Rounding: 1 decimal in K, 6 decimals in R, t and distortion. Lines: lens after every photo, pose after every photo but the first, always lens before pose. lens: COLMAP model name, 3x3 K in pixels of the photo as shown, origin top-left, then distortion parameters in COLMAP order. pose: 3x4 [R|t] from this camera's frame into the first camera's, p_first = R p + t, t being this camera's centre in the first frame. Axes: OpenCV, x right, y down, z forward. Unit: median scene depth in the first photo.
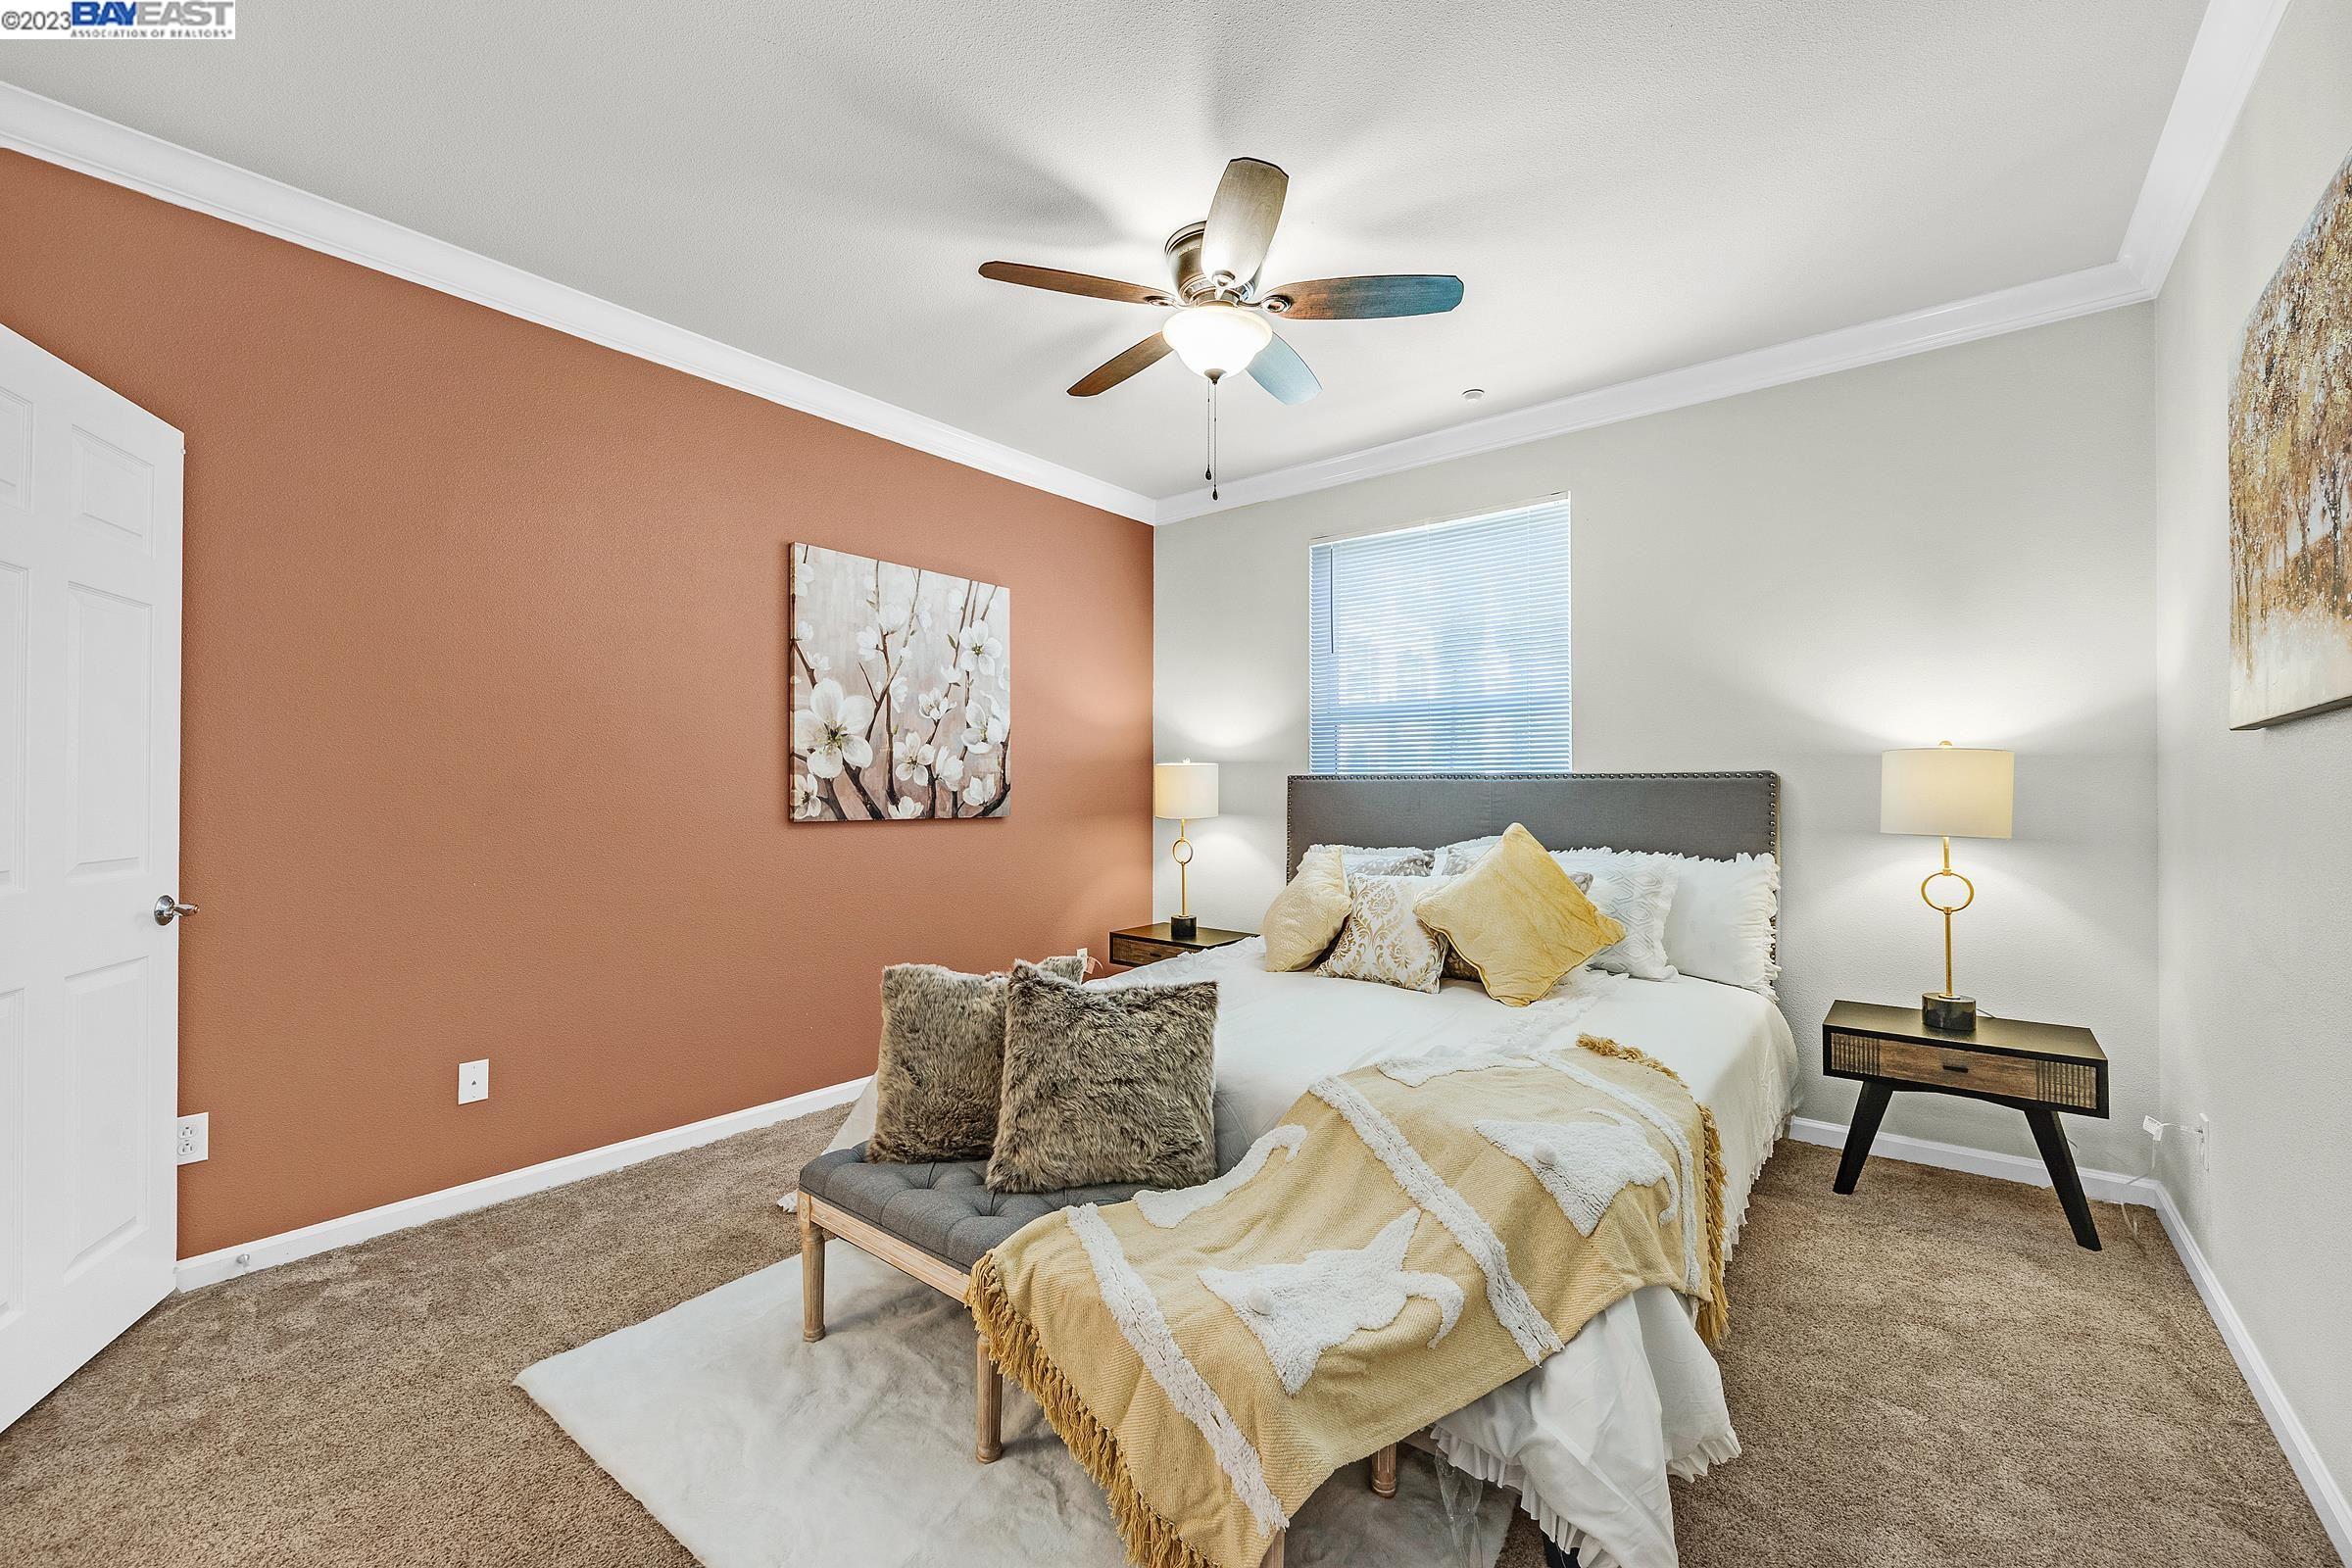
lens RADIAL K [[945.0, 0, 1176.6], [0, 945.0, 771.1], [0, 0, 1]] dist [-0.002634, 0.000106]
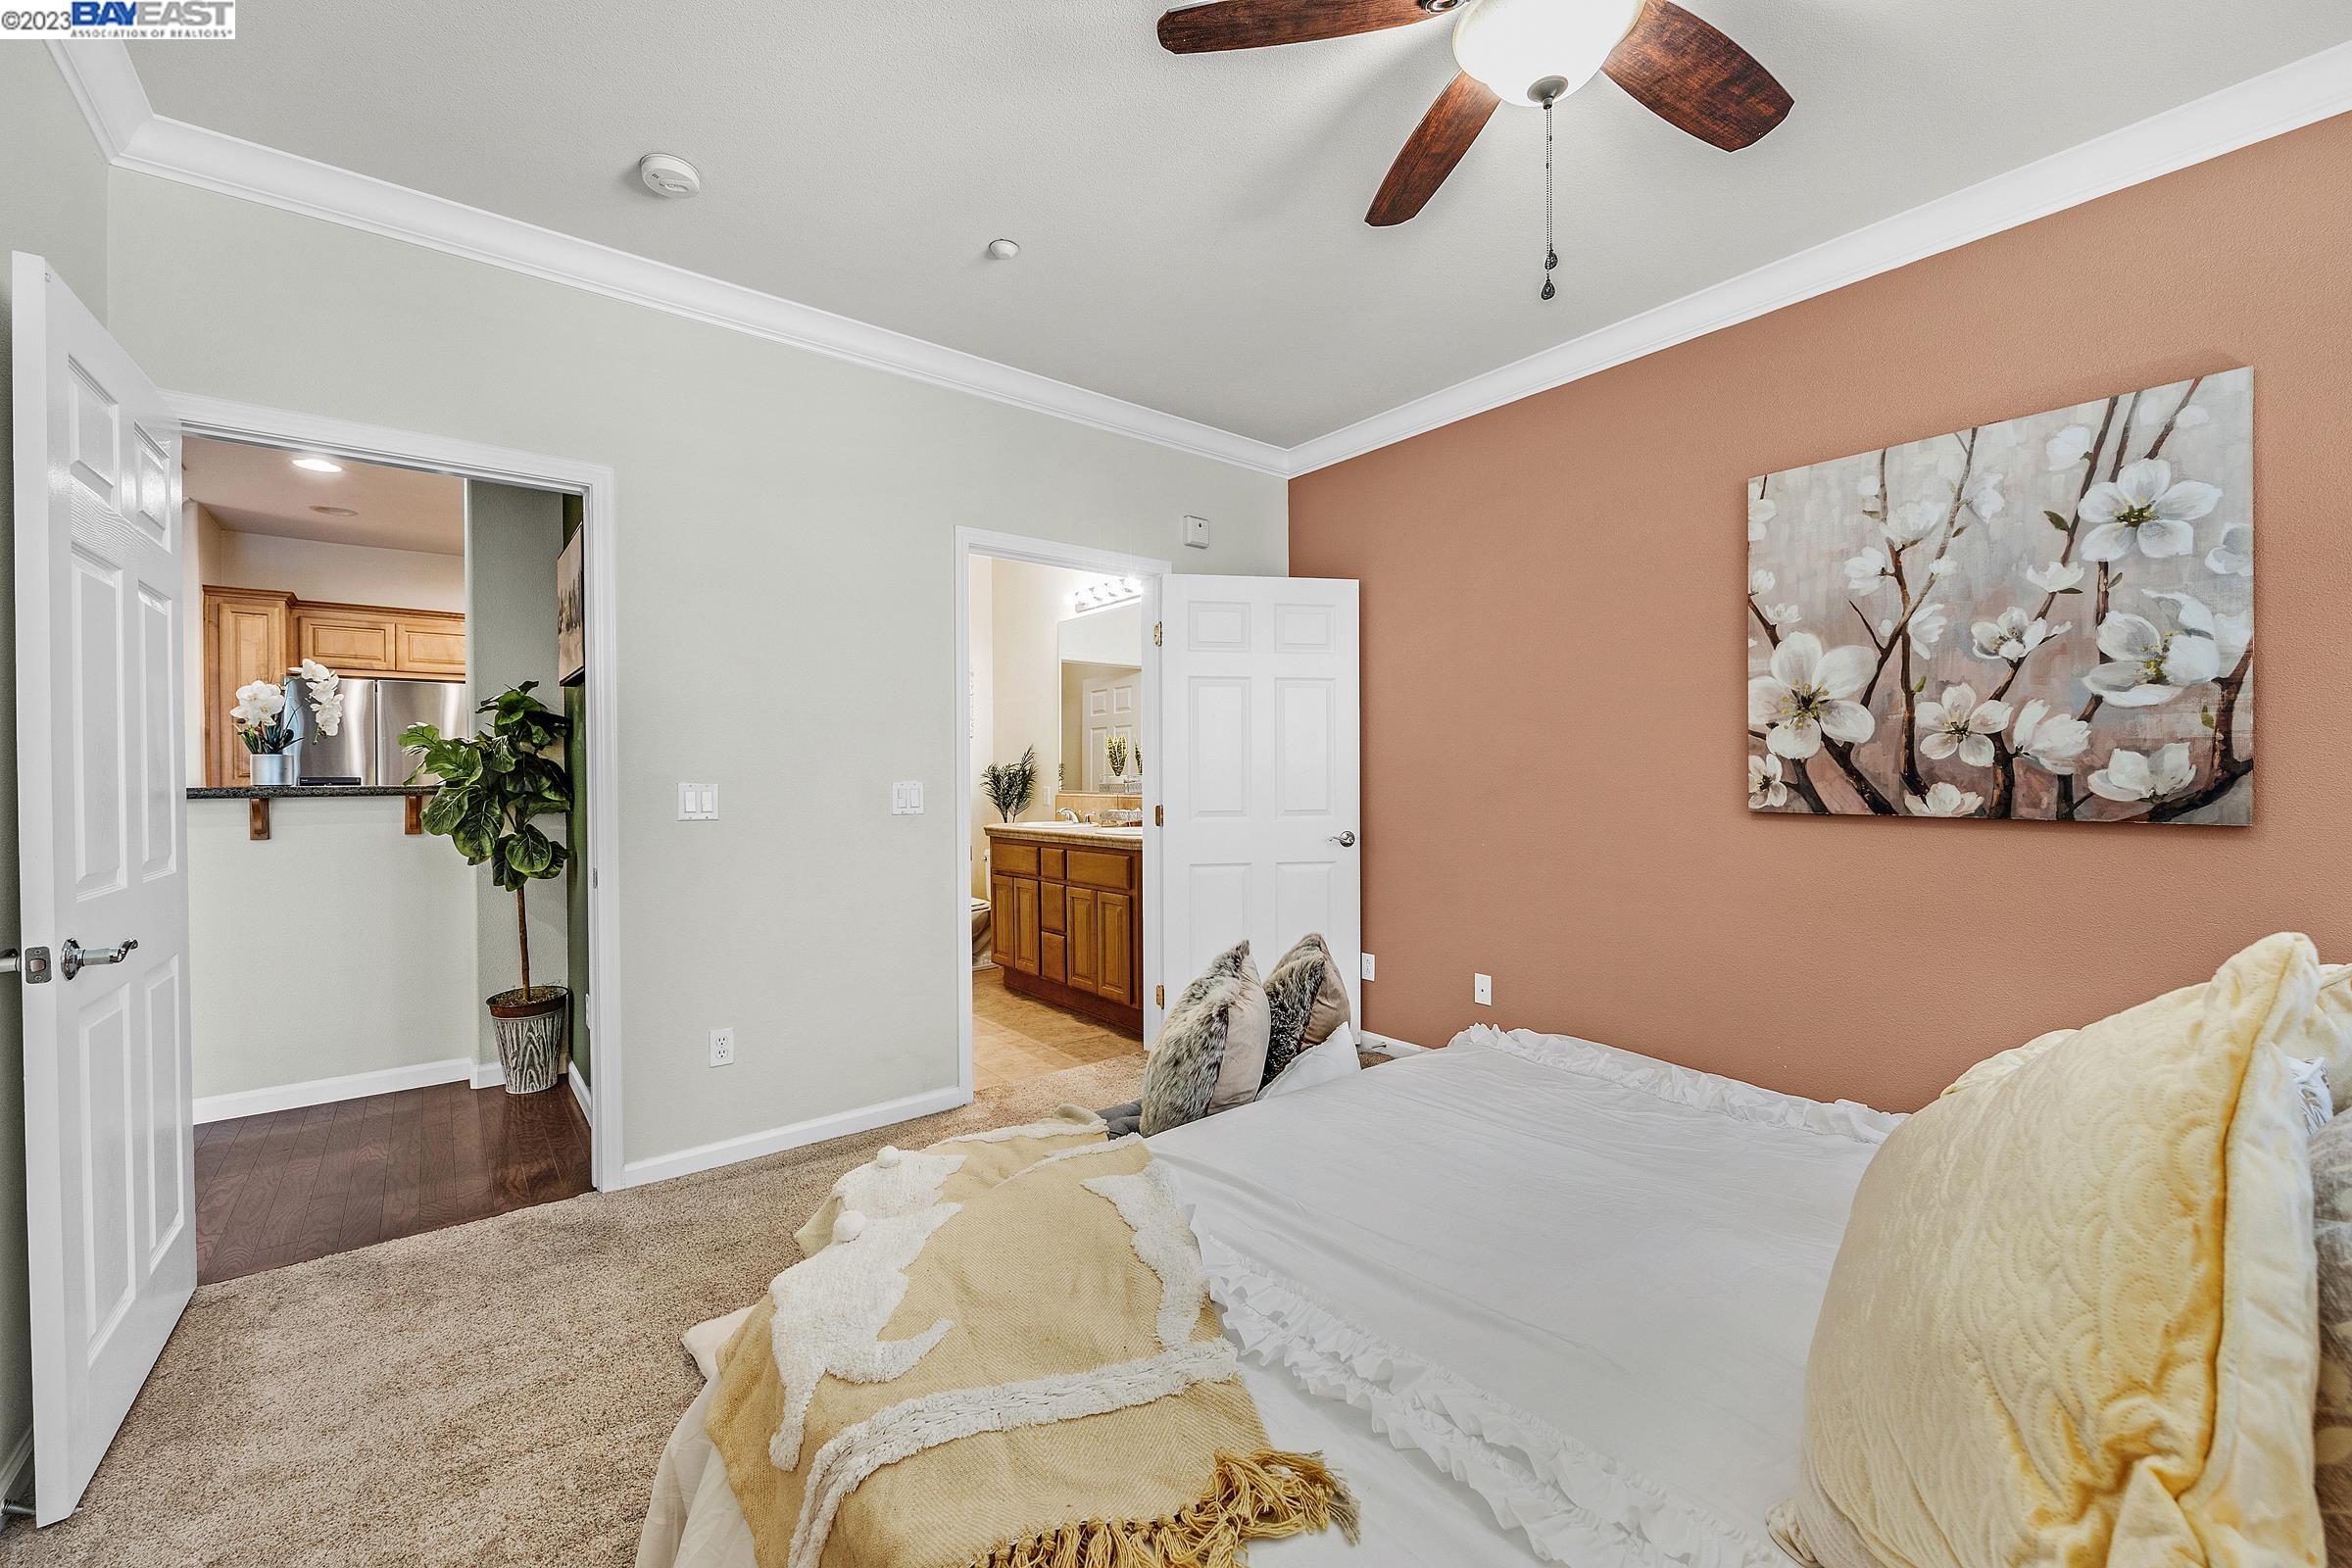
lens RADIAL K [[945.0, 0, 1180.7], [0, 945.0, 780.0], [0, 0, 1]] dist [-0.002634, 0.000106]
pose [[-0.214206, 0.009067, -0.976746, 0.485723], [0.026353, 0.999647, 0.003500, 0.008456], [0.976433, -0.024990, -0.214369, 0.628969]]
